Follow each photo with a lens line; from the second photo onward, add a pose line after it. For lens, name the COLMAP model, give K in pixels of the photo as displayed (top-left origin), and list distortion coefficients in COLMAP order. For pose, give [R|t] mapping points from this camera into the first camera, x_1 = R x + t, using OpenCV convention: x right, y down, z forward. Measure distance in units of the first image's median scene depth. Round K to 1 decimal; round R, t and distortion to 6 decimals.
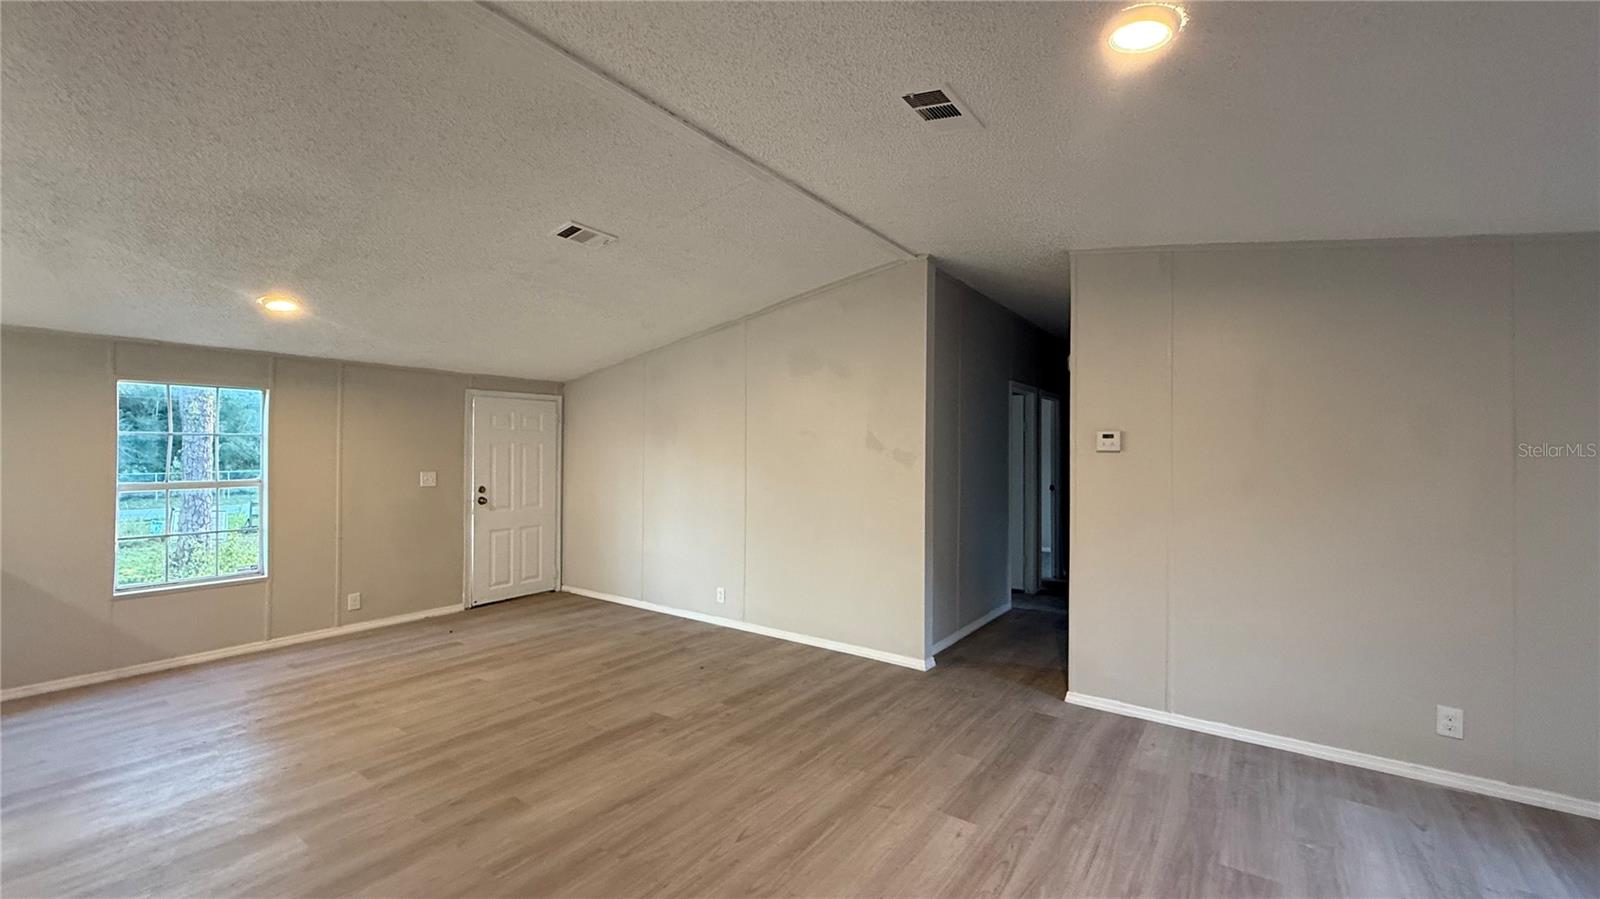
lens RADIAL K [[637.4, 0, 795.9], [0, 637.4, 450.1], [0, 0, 1]] dist [-0.000759, 0.000662]
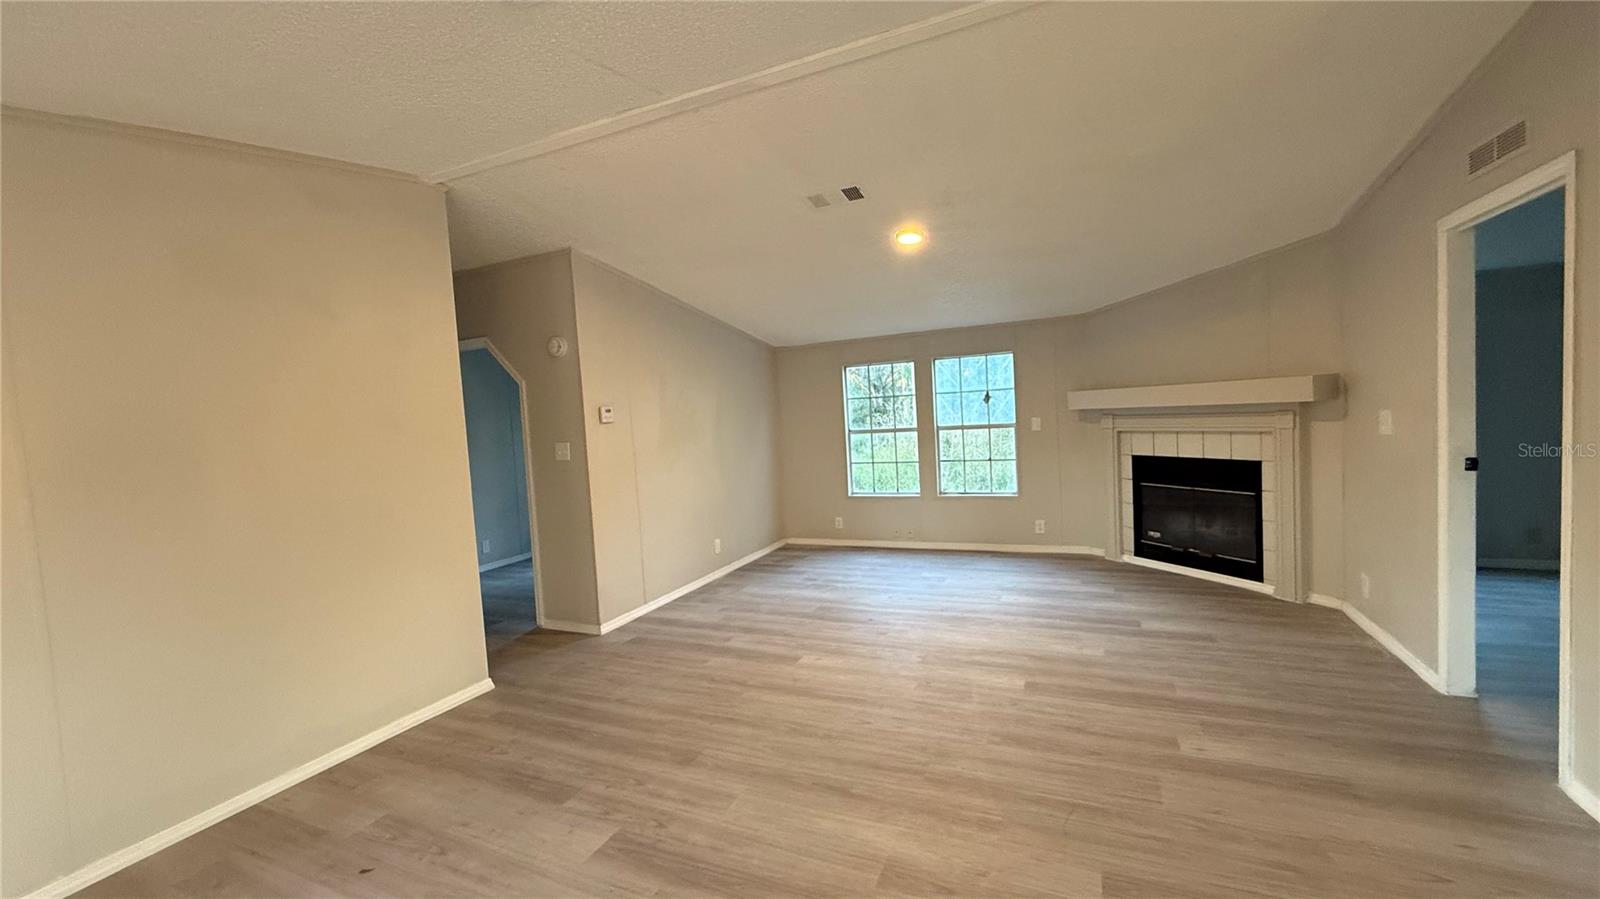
lens RADIAL K [[637.4, 0, 795.9], [0, 637.4, 450.1], [0, 0, 1]] dist [-0.000759, 0.000662]
pose [[-0.204030, -0.049806, 0.977697, -0.926587], [0.051199, 0.996795, 0.061463, -0.004220], [-0.977625, 0.062597, -0.200827, 1.002523]]
